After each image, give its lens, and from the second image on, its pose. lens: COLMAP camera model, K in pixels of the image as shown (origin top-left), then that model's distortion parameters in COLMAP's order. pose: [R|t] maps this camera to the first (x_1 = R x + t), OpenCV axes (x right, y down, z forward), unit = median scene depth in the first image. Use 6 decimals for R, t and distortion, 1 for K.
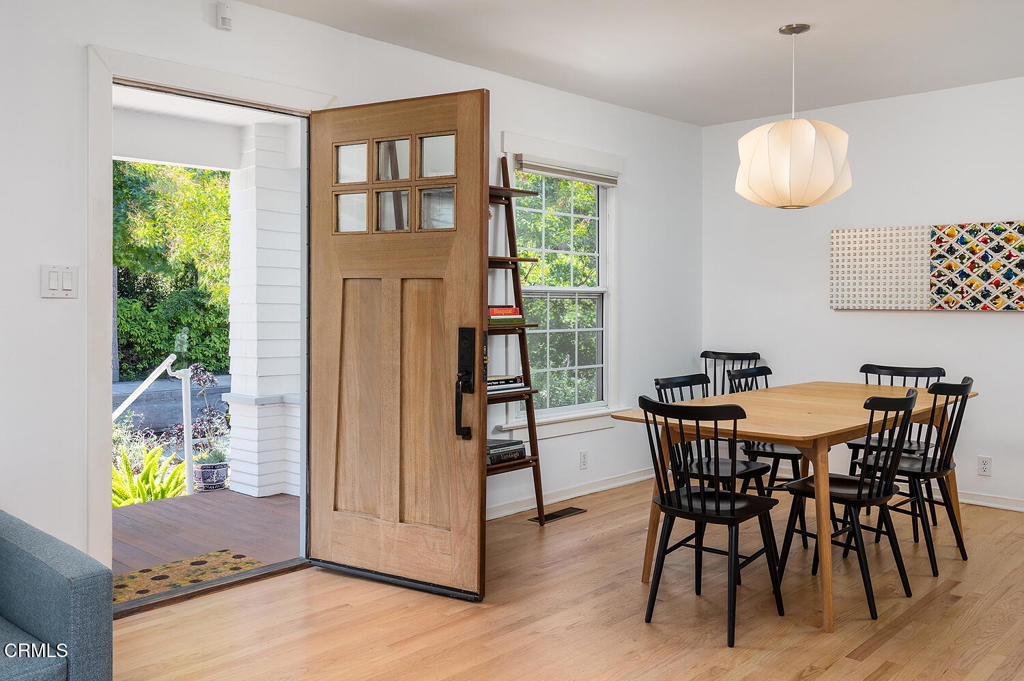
lens RADIAL K [[855.6, 0, 511.8], [0, 855.6, 330.1], [0, 0, 1]] dist [0.003005, 0.000164]
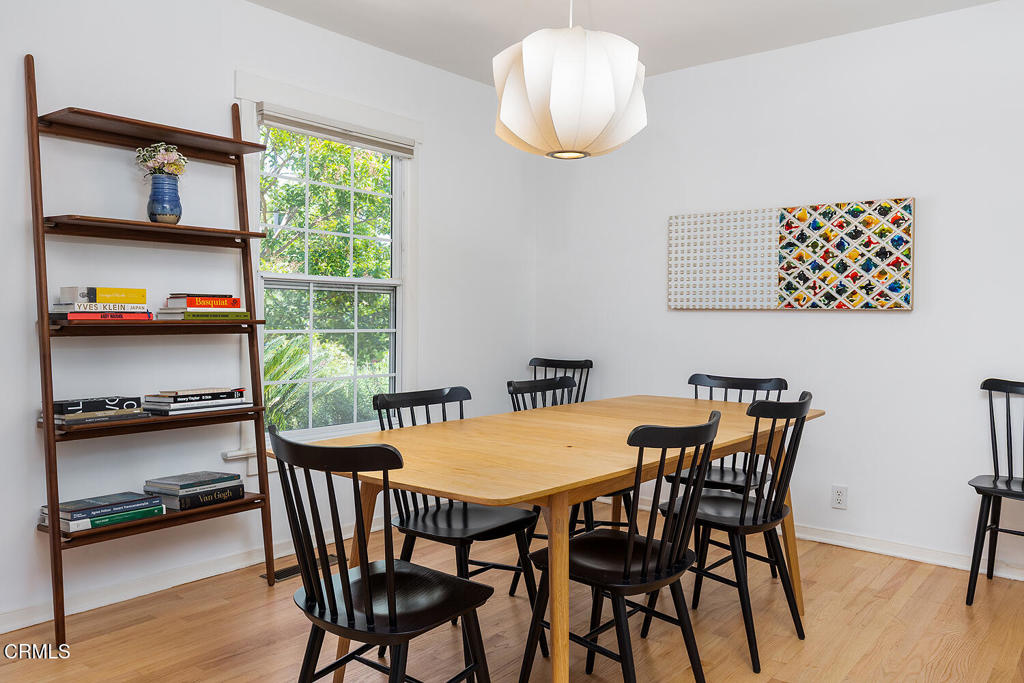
lens RADIAL K [[763.0, 0, 512.0], [0, 763.0, 341.5], [0, 0, 1]] dist [-0.001758, -0.001216]
pose [[0.997642, 0.005371, 0.068420, 0.185892], [-0.005287, 0.999985, -0.001412, 0.010768], [-0.068427, 0.001047, 0.997656, 0.286964]]
